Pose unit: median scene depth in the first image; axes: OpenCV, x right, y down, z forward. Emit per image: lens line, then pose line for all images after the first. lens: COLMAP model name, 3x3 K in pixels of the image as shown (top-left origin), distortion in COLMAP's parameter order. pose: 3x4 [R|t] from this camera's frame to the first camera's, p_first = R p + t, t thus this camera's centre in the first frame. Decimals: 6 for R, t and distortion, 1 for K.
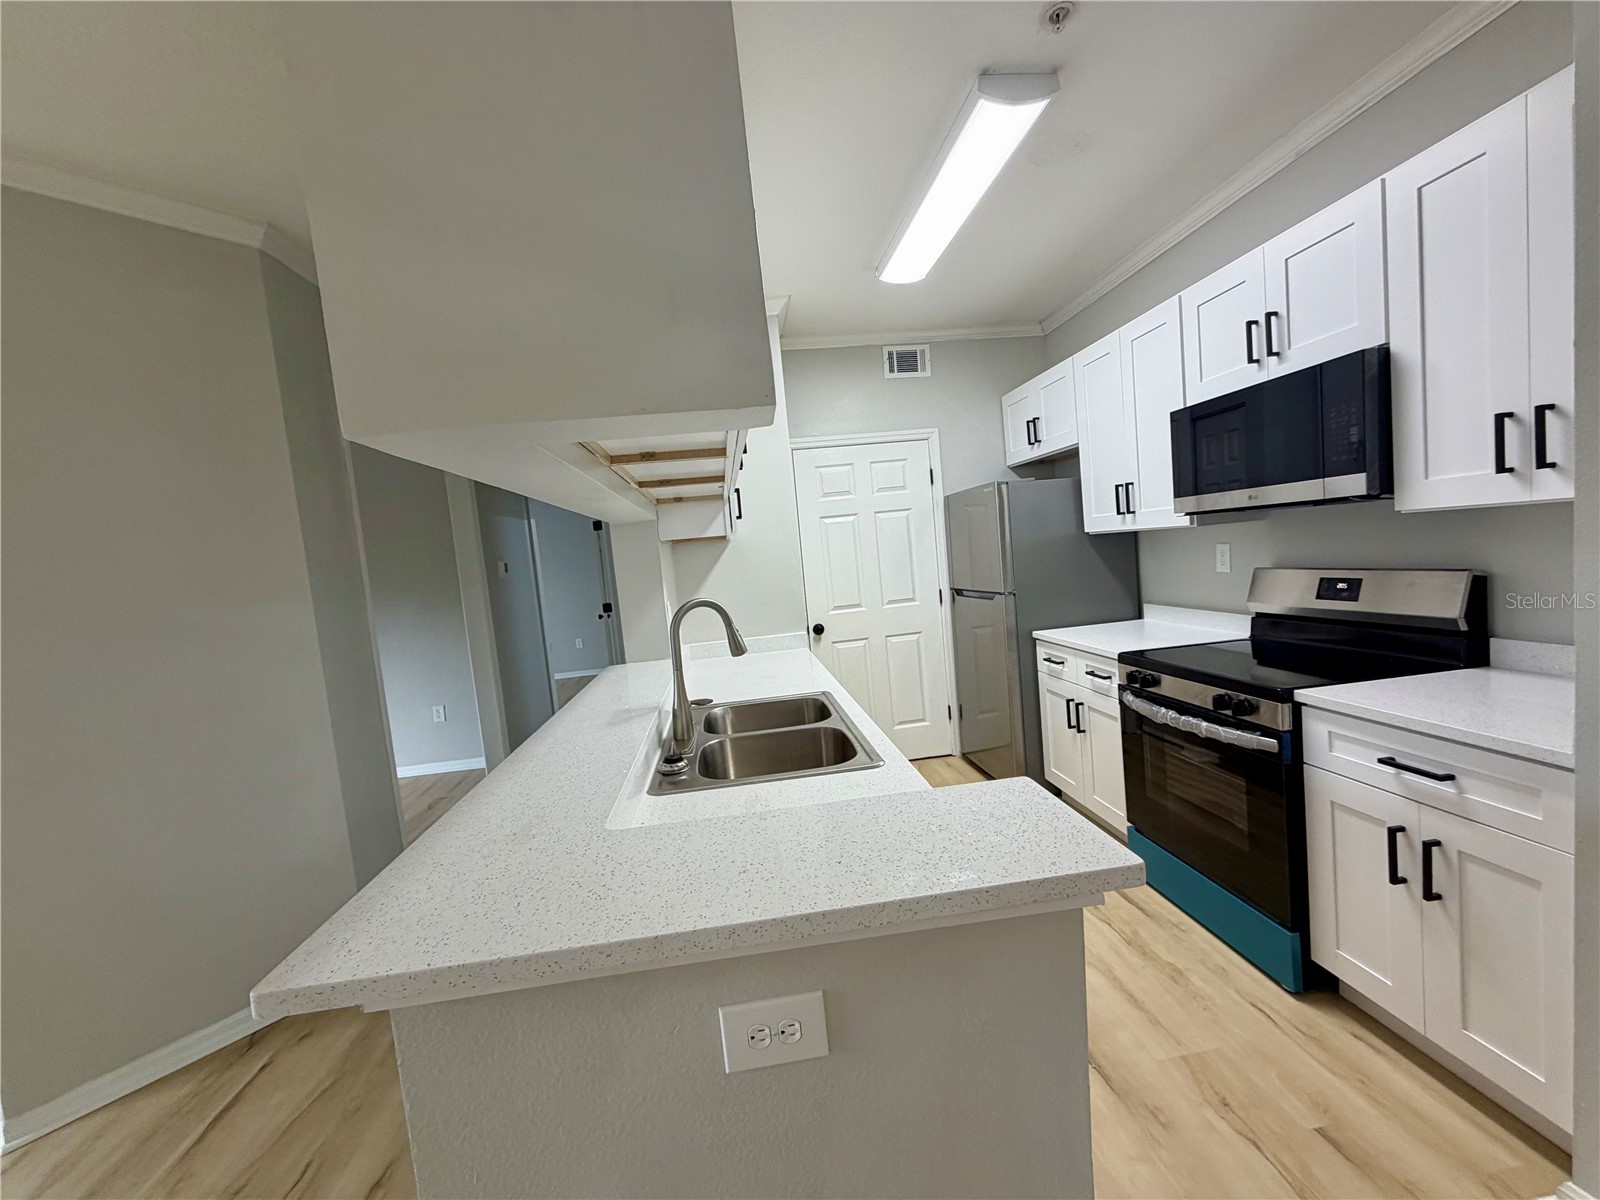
lens RADIAL K [[622.8, 0, 788.9], [0, 622.8, 606.2], [0, 0, 1]] dist [-0.003250, 0.000084]
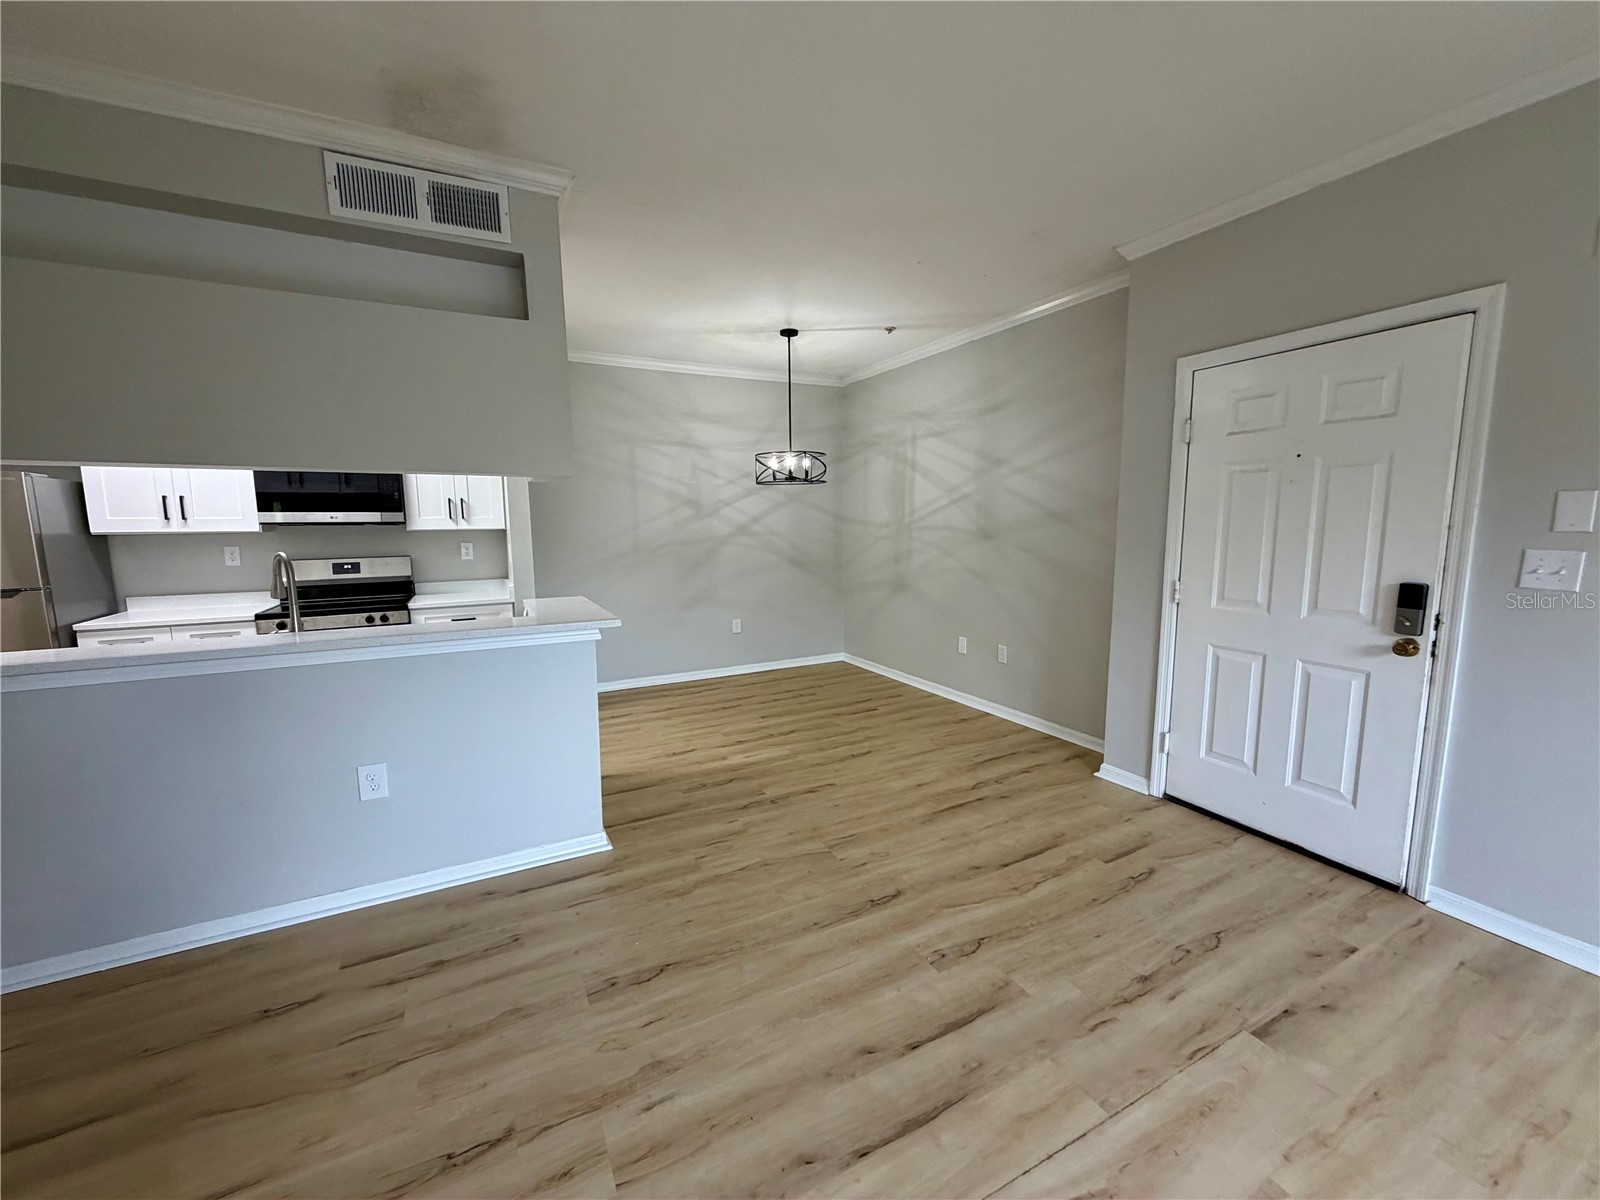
lens RADIAL K [[622.8, 0, 797.7], [0, 622.8, 598.5], [0, 0, 1]] dist [-0.003250, 0.000084]
pose [[-0.350758, -0.020566, 0.936240, -1.309346], [0.118570, 0.990737, 0.066185, 0.095539], [-0.928929, 0.134225, -0.345070, 0.319577]]
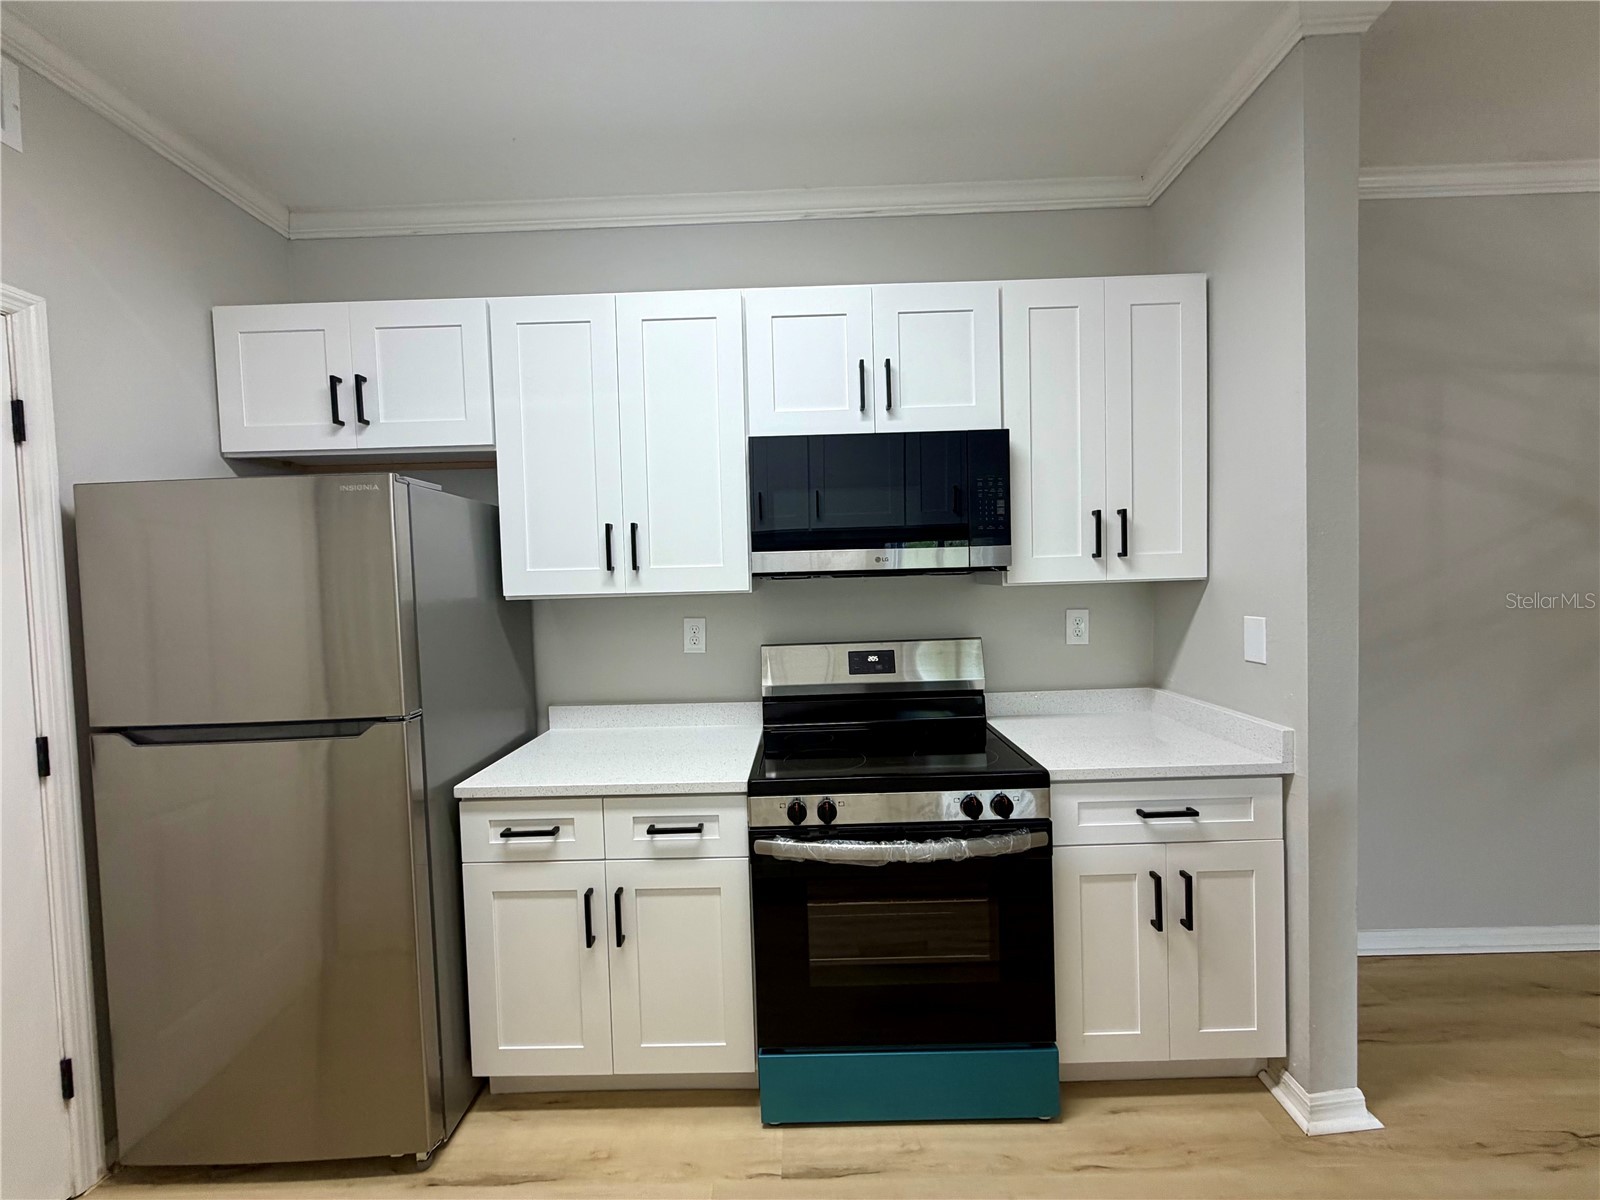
lens RADIAL K [[622.8, 0, 811.5], [0, 622.8, 603.7], [0, 0, 1]] dist [-0.003250, 0.000084]
pose [[0.117115, 0.047014, 0.992005, -0.103651], [0.100566, 0.993183, -0.058943, -0.062561], [-0.988013, 0.106665, 0.111589, 0.862615]]
